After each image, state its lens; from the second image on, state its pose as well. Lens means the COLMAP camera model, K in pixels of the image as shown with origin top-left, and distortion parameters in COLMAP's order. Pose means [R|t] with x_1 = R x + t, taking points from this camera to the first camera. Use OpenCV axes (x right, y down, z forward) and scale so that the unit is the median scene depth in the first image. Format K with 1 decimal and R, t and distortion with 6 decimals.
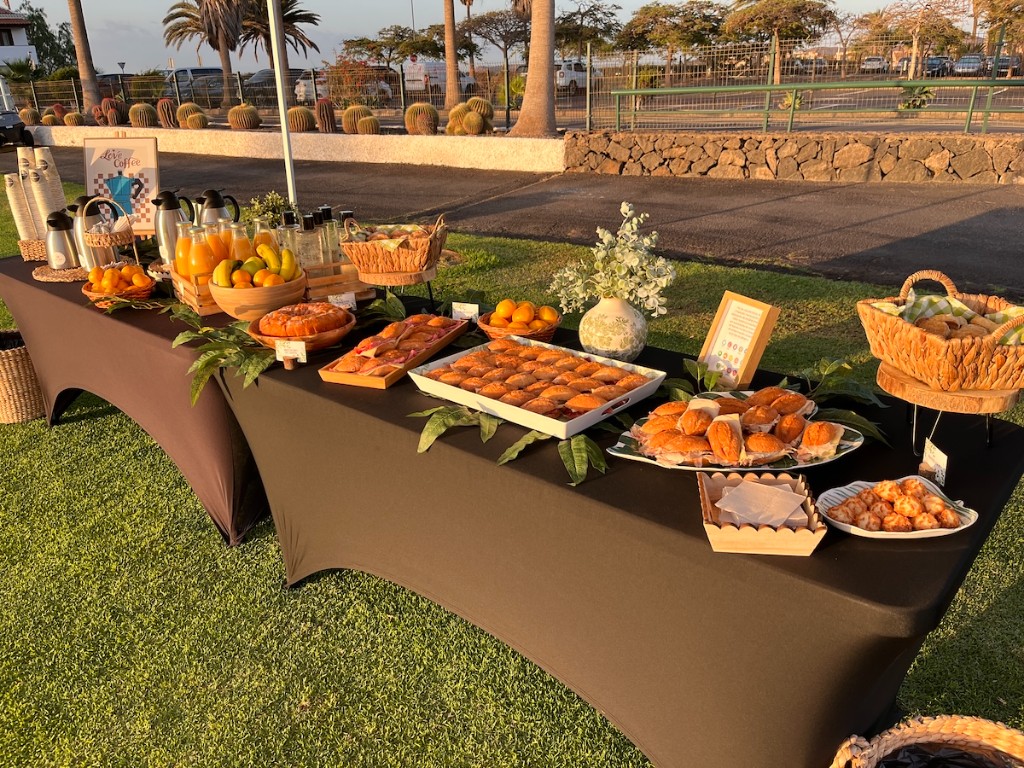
lens RADIAL K [[771.3, 0, 510.4], [0, 771.3, 385.9], [0, 0, 1]] dist [0.029320, -0.034654]
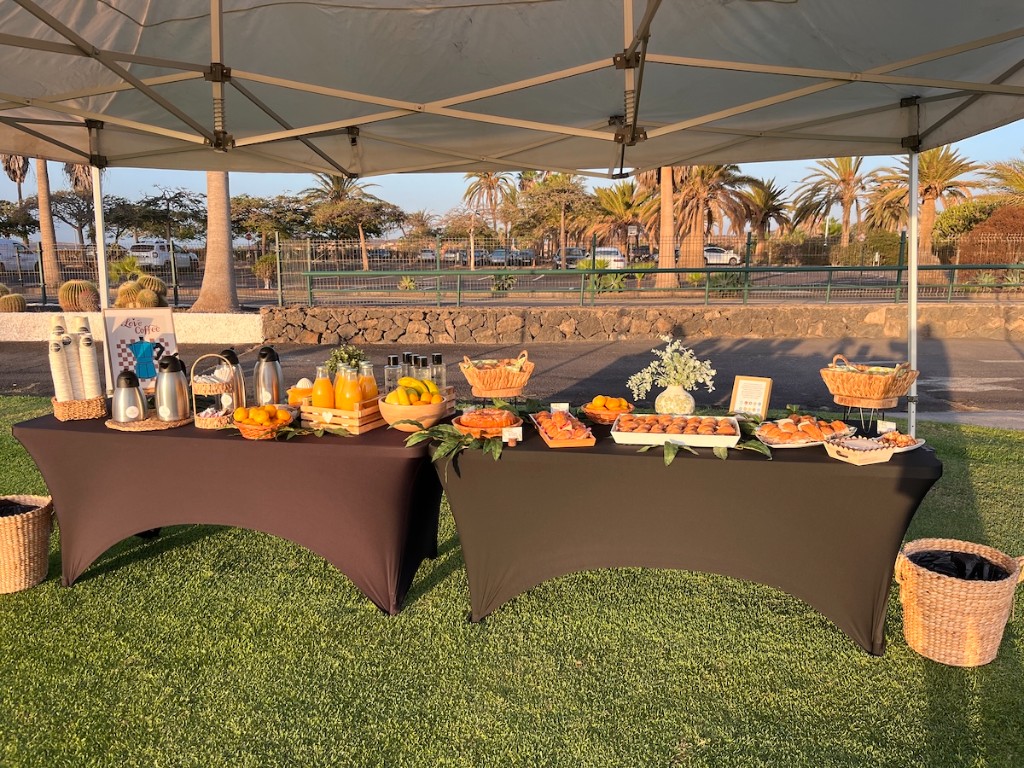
lens RADIAL K [[771.3, 0, 511.6], [0, 771.3, 383.7], [0, 0, 1]] dist [0.029320, -0.034654]
pose [[0.857253, -0.056513, 0.511784, -0.207189], [0.167857, 0.970331, -0.174018, 0.023899], [-0.486766, 0.235084, 0.841305, -0.060169]]
